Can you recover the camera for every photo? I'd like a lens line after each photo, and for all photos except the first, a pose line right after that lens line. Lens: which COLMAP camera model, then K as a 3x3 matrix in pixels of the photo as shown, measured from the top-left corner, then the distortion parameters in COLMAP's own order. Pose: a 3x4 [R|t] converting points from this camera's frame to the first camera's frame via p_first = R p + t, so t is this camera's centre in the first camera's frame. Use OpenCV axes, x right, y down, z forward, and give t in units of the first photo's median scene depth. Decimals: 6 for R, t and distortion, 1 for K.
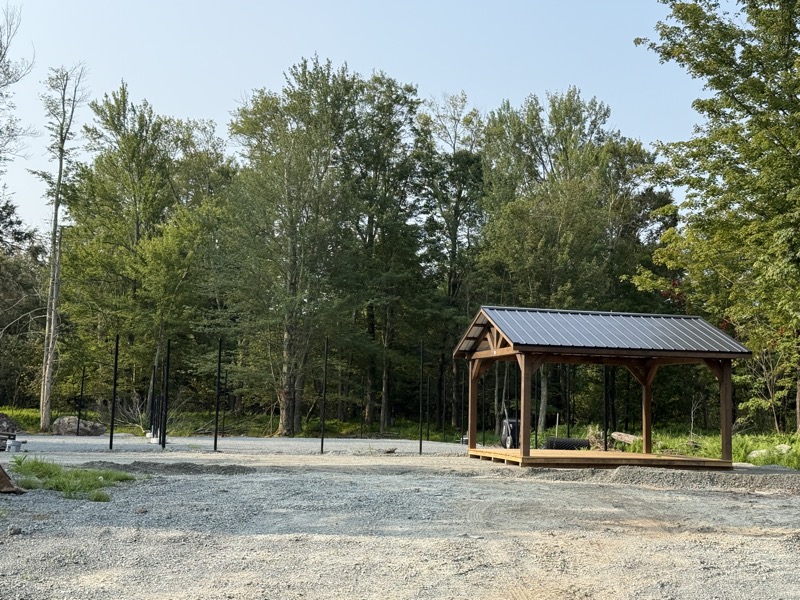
lens RADIAL K [[1149.9, 0, 399.4], [0, 1149.9, 298.9], [0, 0, 1]] dist [-0.022539, 0.000000]
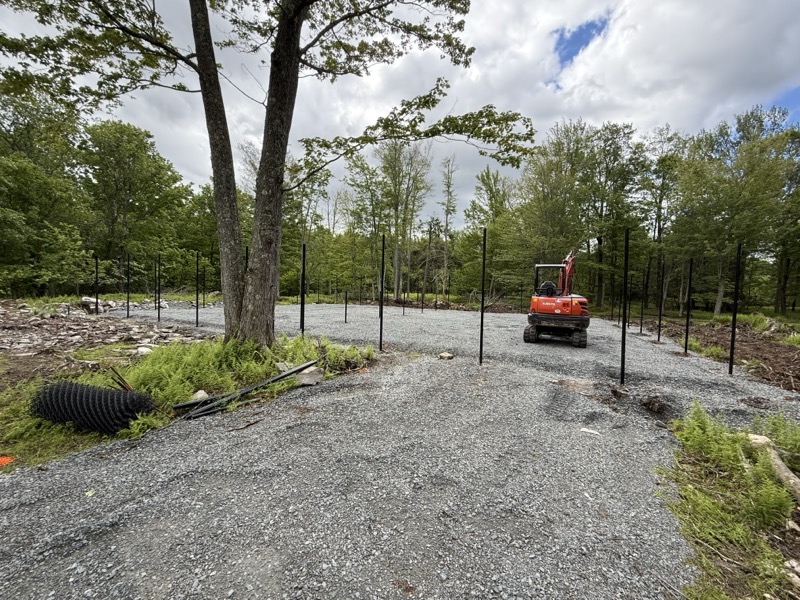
lens RADIAL K [[314.4, 0, 397.9], [0, 314.4, 298.1], [0, 0, 1]] dist [-0.001598, 0.000010]
pose [[0.768195, 0.011694, -0.640109, 0.052376], [0.057098, 0.994597, 0.086694, 0.029637], [0.637665, -0.103148, 0.763377, 0.340440]]
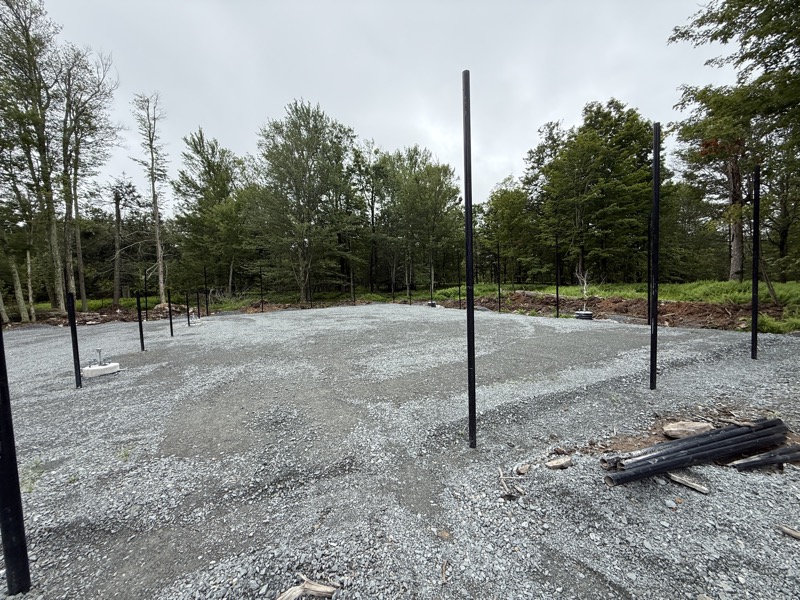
lens RADIAL K [[316.1, 0, 398.4], [0, 316.1, 299.6], [0, 0, 1]] dist [-0.000329, -0.000050]
pose [[0.977780, -0.078737, 0.194285, -0.040525], [0.048610, 0.986682, 0.155226, 0.033538], [-0.203920, -0.142333, 0.968586, 0.387870]]
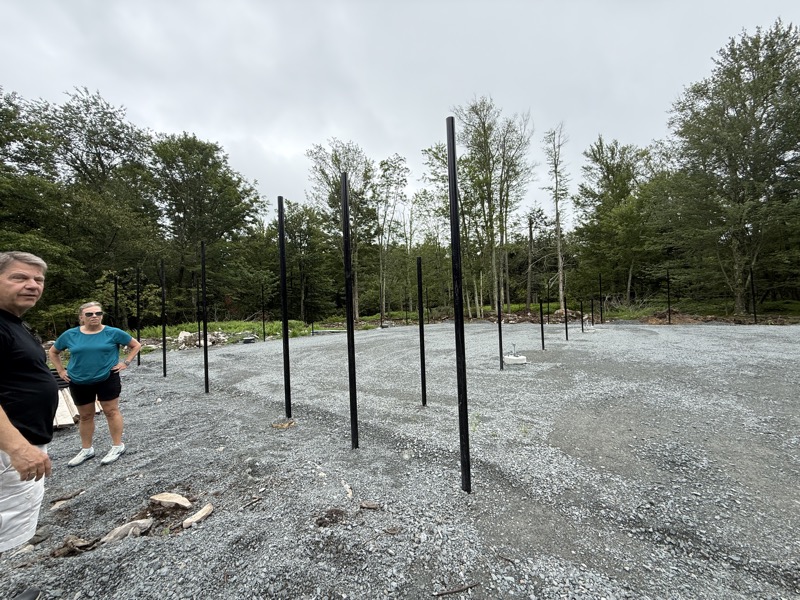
lens RADIAL K [[316.1, 0, 397.4], [0, 316.1, 299.2], [0, 0, 1]] dist [-0.000329, -0.000050]
pose [[0.600751, -0.066574, -0.796659, -0.038812], [0.134446, 0.990747, 0.018591, 0.032883], [0.788050, -0.118276, 0.604142, 0.386842]]
